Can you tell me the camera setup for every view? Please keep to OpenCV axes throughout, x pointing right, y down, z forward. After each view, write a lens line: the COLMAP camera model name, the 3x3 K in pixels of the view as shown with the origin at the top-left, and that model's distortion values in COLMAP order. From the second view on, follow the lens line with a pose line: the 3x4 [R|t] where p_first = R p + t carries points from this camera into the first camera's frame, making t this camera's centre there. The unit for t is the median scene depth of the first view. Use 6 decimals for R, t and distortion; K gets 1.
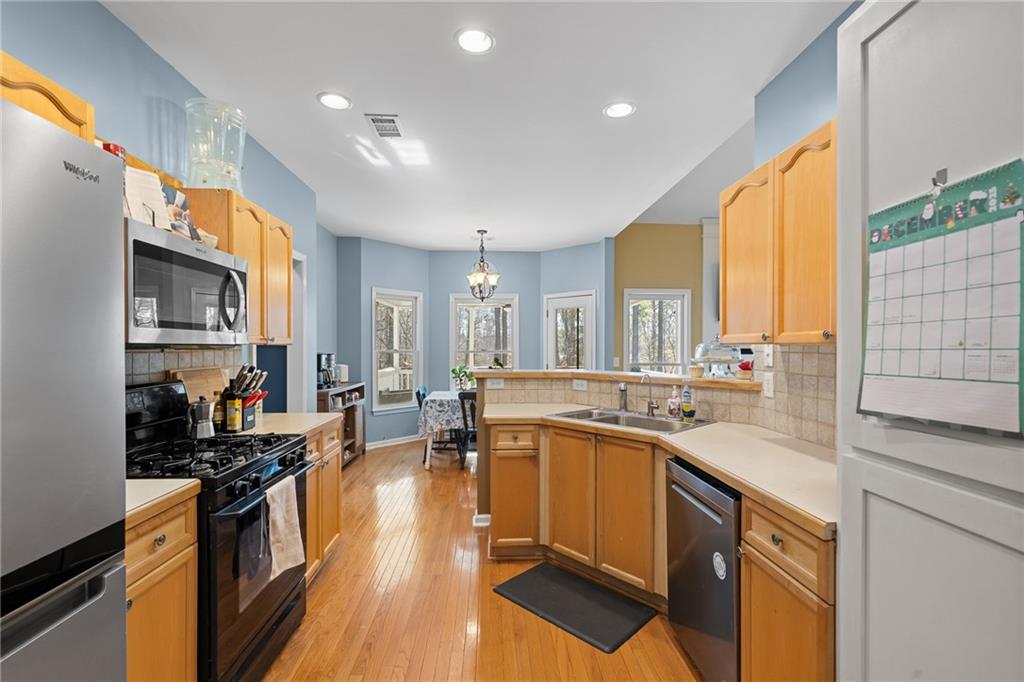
lens RADIAL K [[443.1, 0, 519.4], [0, 443.1, 350.8], [0, 0, 1]] dist [-0.000686, -0.000036]
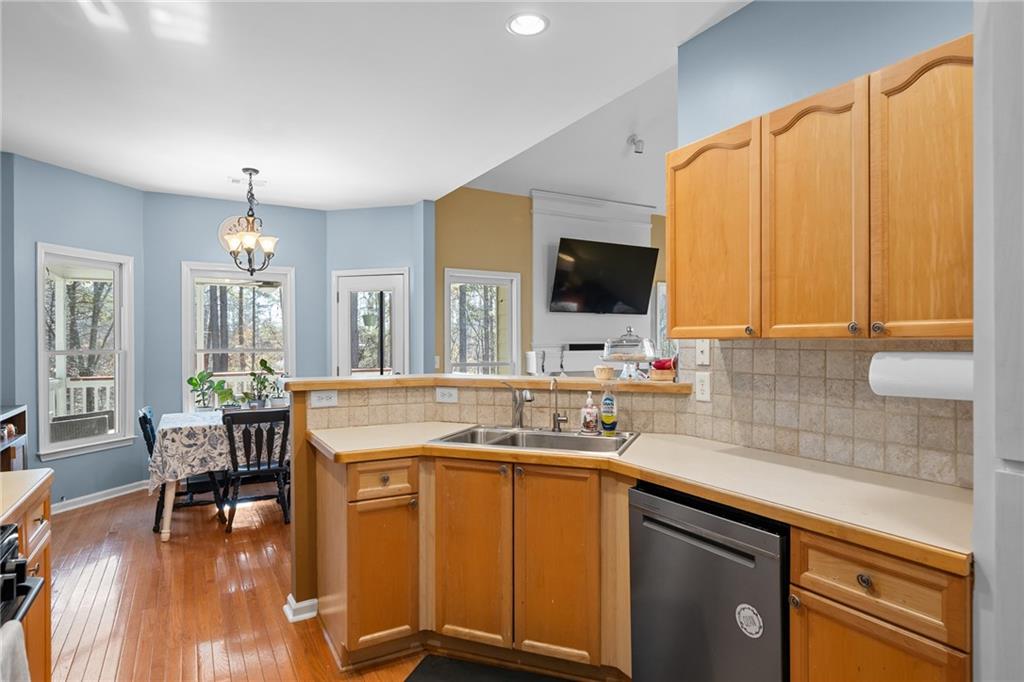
lens RADIAL K [[553.4, 0, 507.8], [0, 553.4, 345.7], [0, 0, 1]] dist [0.001336, 0.001899]
pose [[0.902367, -0.006148, 0.430926, -0.199087], [0.007670, 0.999969, -0.001796, -0.002270], [-0.430901, 0.004925, 0.902386, 0.166340]]
